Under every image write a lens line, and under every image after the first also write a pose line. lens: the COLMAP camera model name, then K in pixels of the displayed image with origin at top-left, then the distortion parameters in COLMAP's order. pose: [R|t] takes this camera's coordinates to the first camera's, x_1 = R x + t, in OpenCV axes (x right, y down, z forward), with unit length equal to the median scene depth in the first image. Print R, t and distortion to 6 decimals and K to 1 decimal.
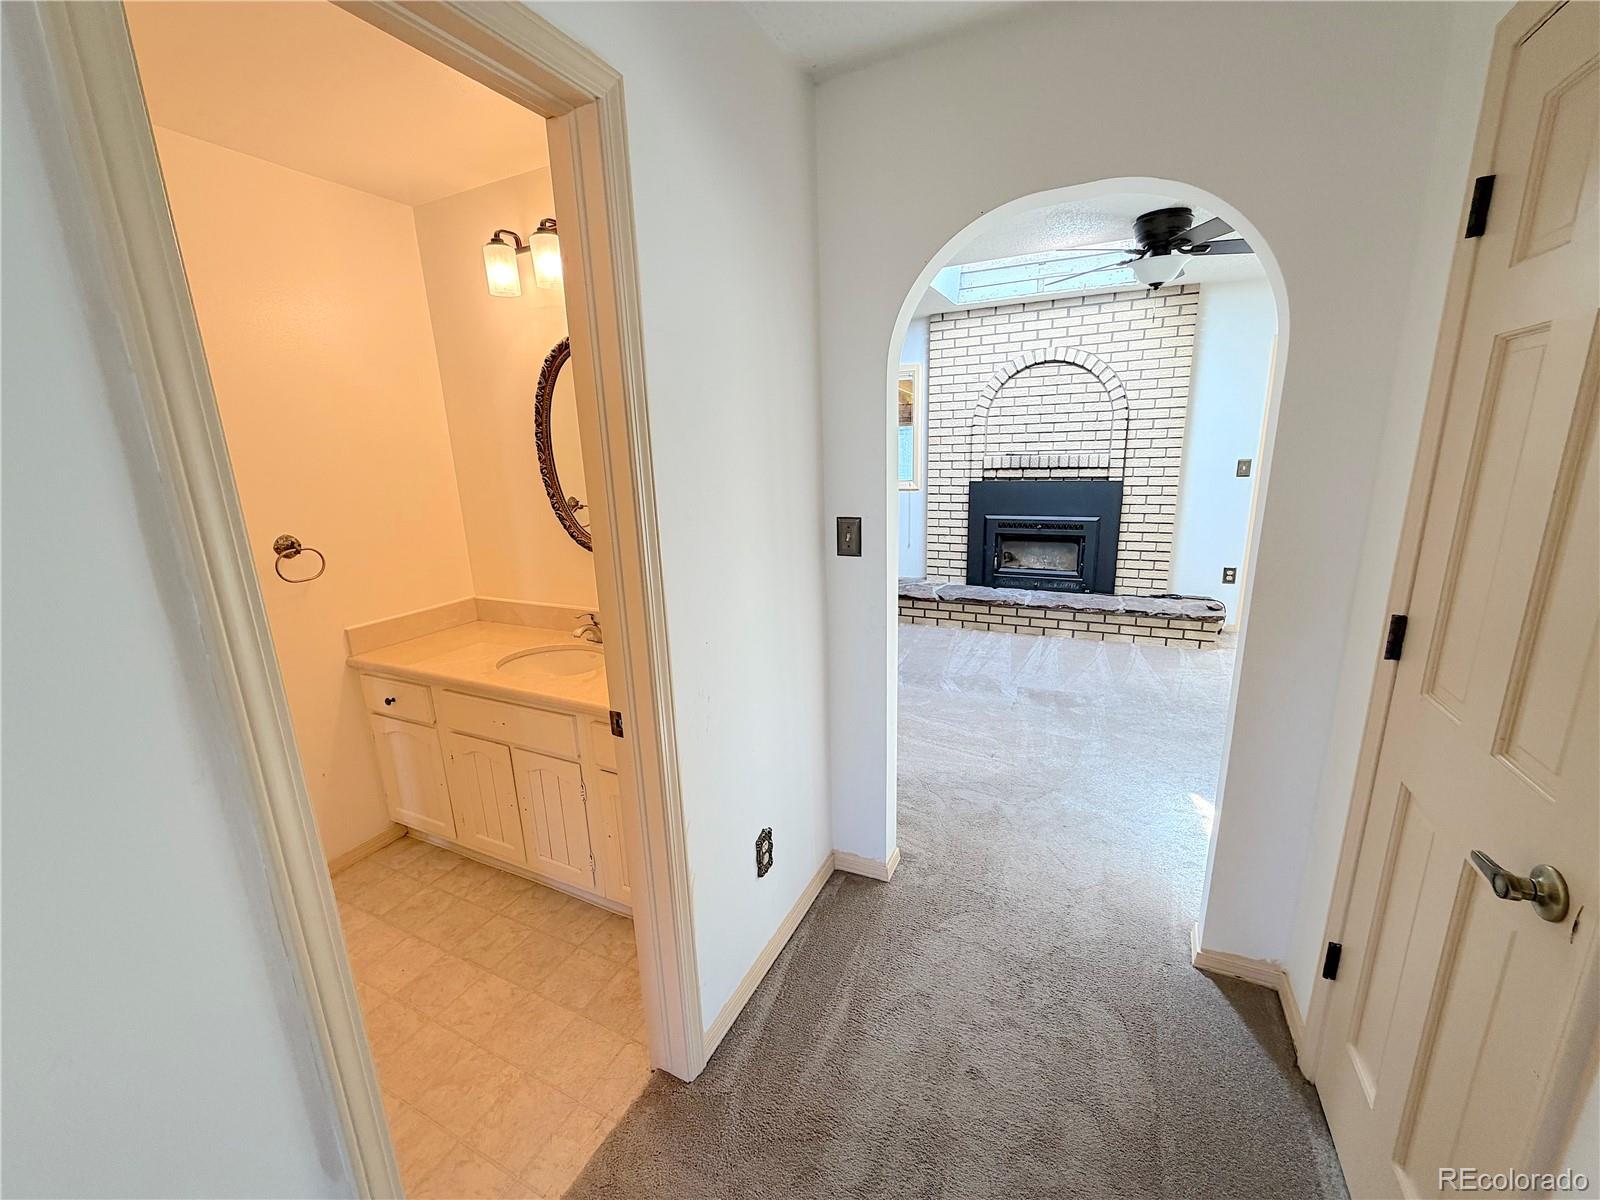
lens RADIAL K [[639.4, 0, 797.3], [0, 639.4, 599.5], [0, 0, 1]] dist [-0.001198, 0.000455]
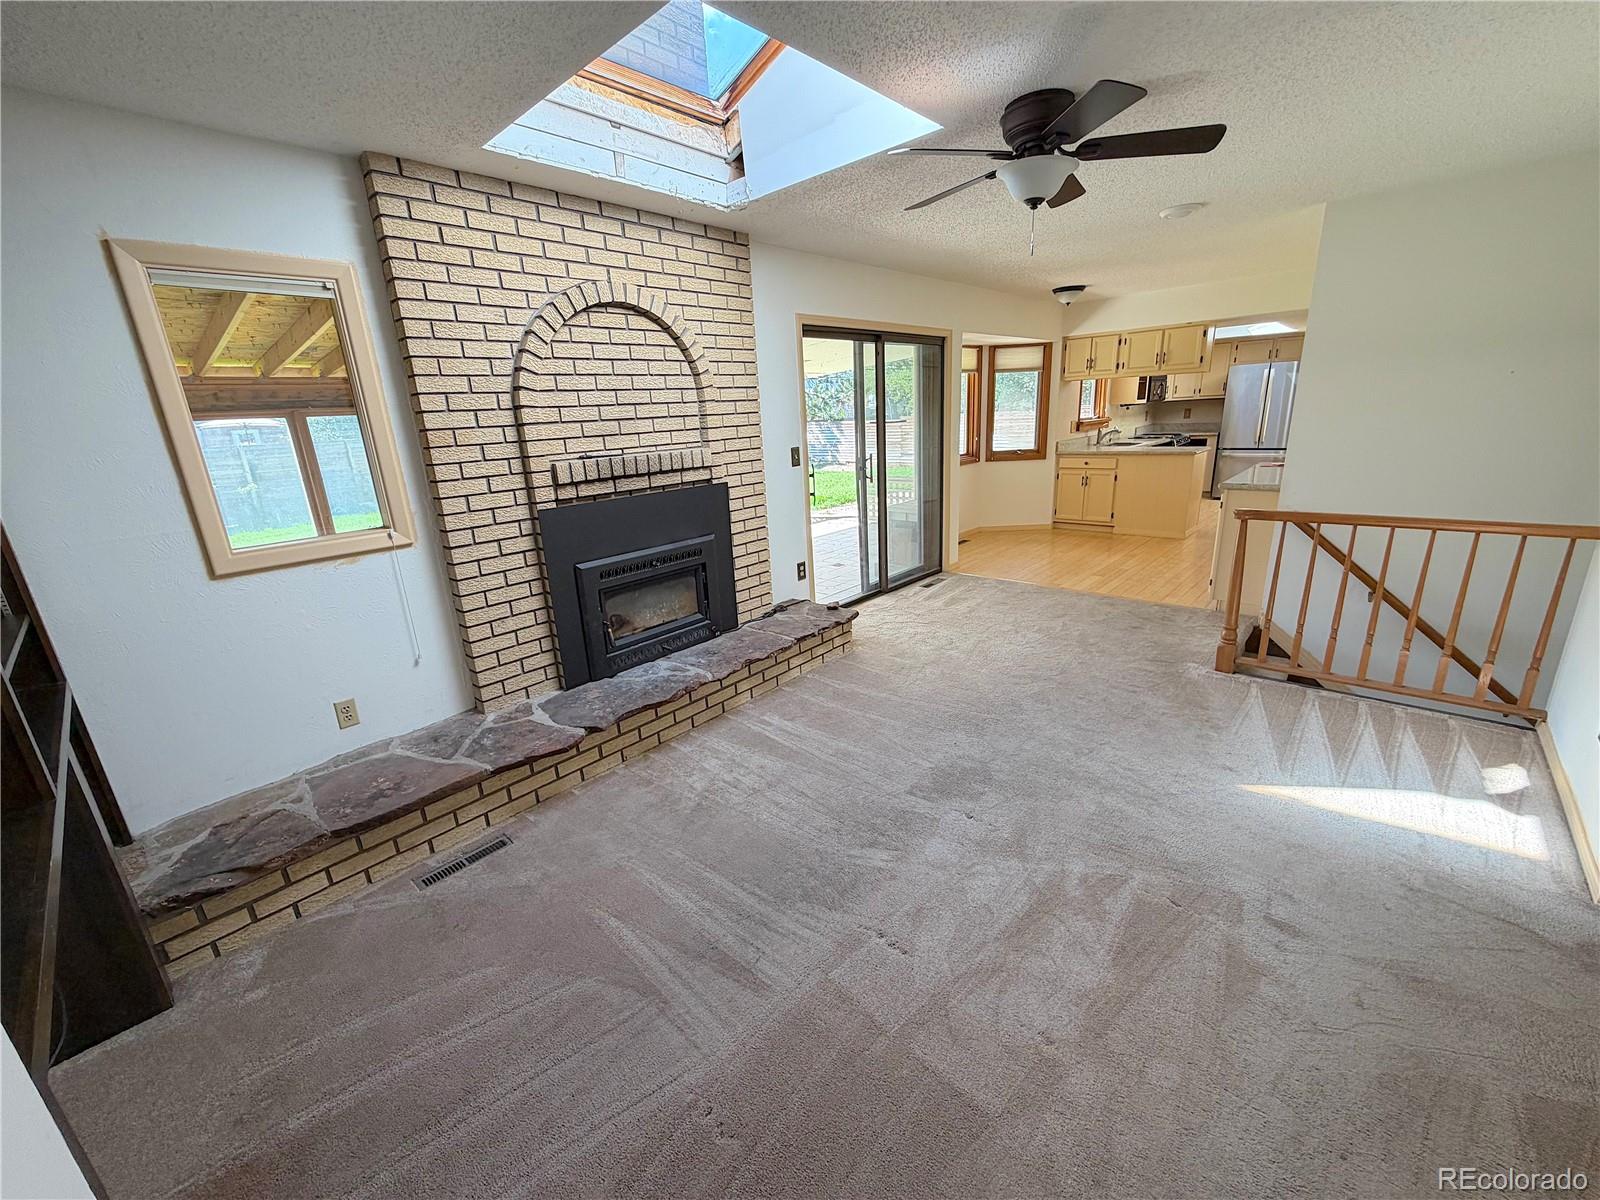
lens RADIAL K [[639.4, 0, 797.3], [0, 639.4, 599.5], [0, 0, 1]] dist [-0.001198, 0.000455]
pose [[0.283385, -0.254233, 0.924694, -0.199638], [0.266021, 0.947221, 0.178901, -0.162152], [-0.921372, 0.195290, 0.336060, 0.673092]]
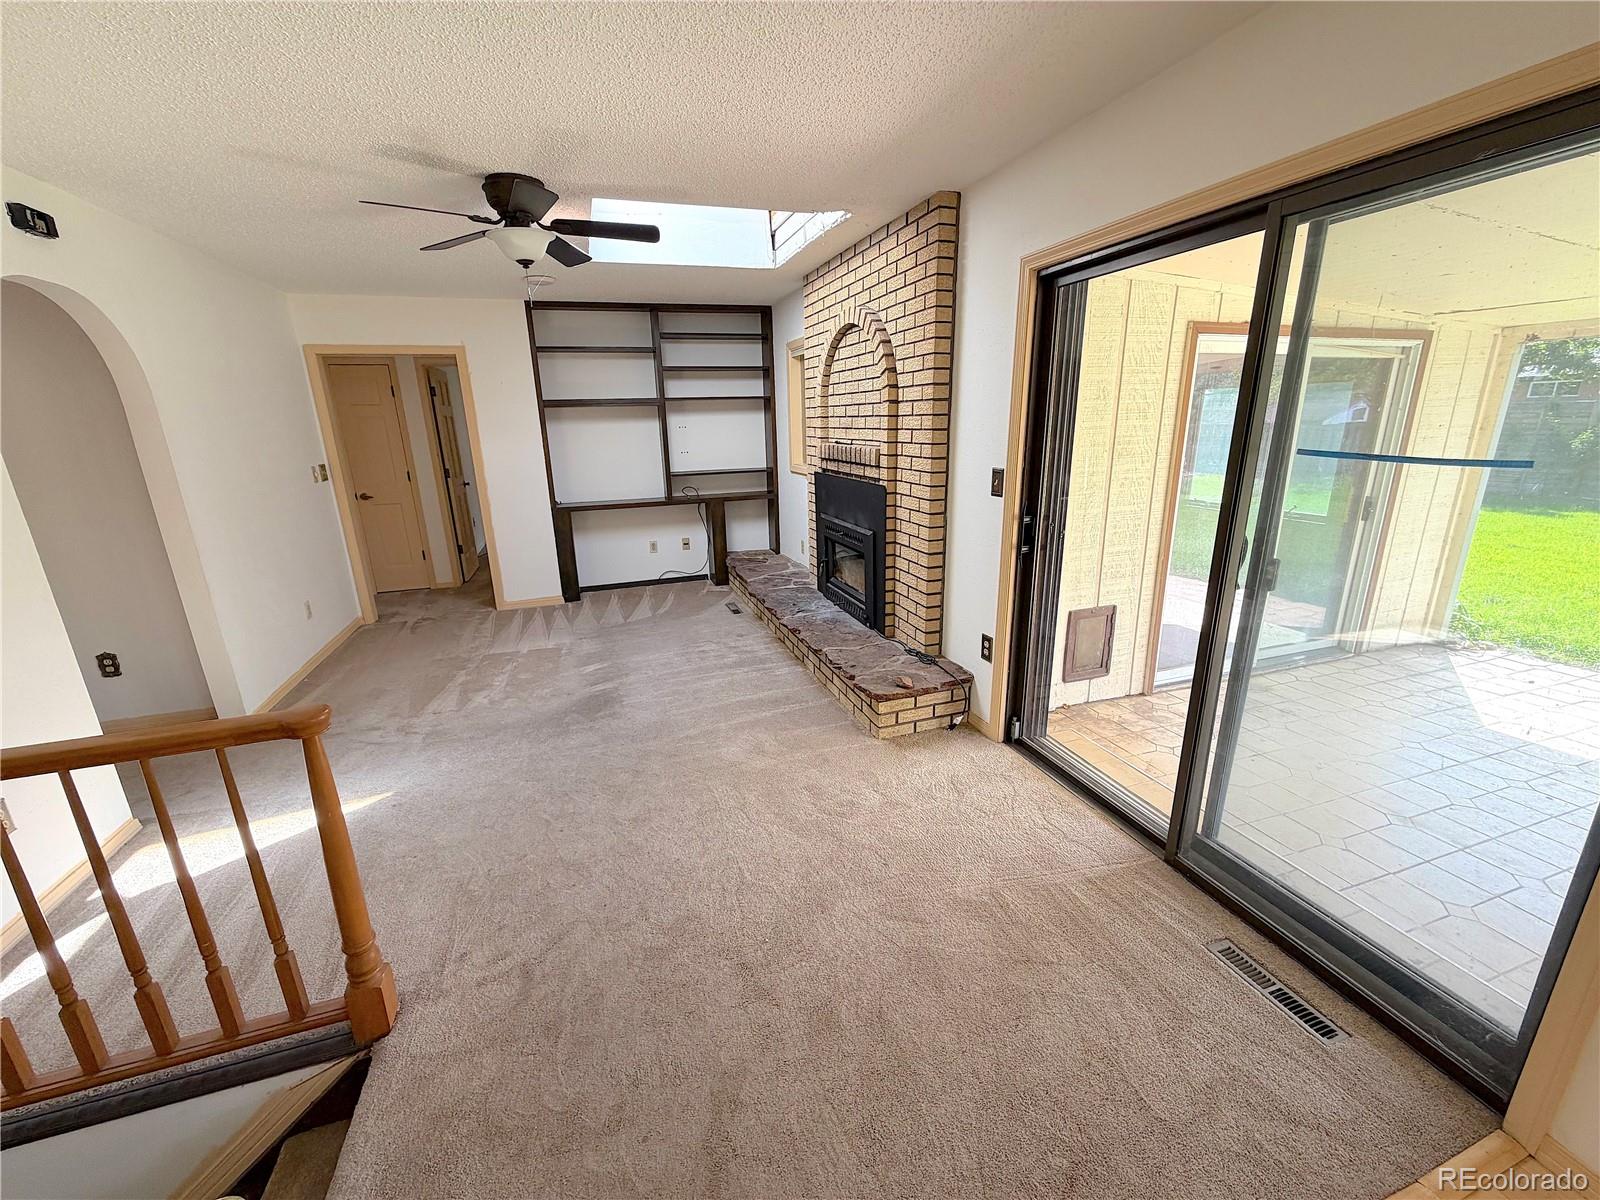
lens RADIAL K [[639.4, 0, 797.3], [0, 639.4, 599.5], [0, 0, 1]] dist [-0.001198, 0.000455]
pose [[0.702139, 0.211164, -0.680007, 0.935082], [-0.167086, 0.977210, 0.130931, -0.132843], [0.692158, 0.021688, 0.721420, 0.389279]]
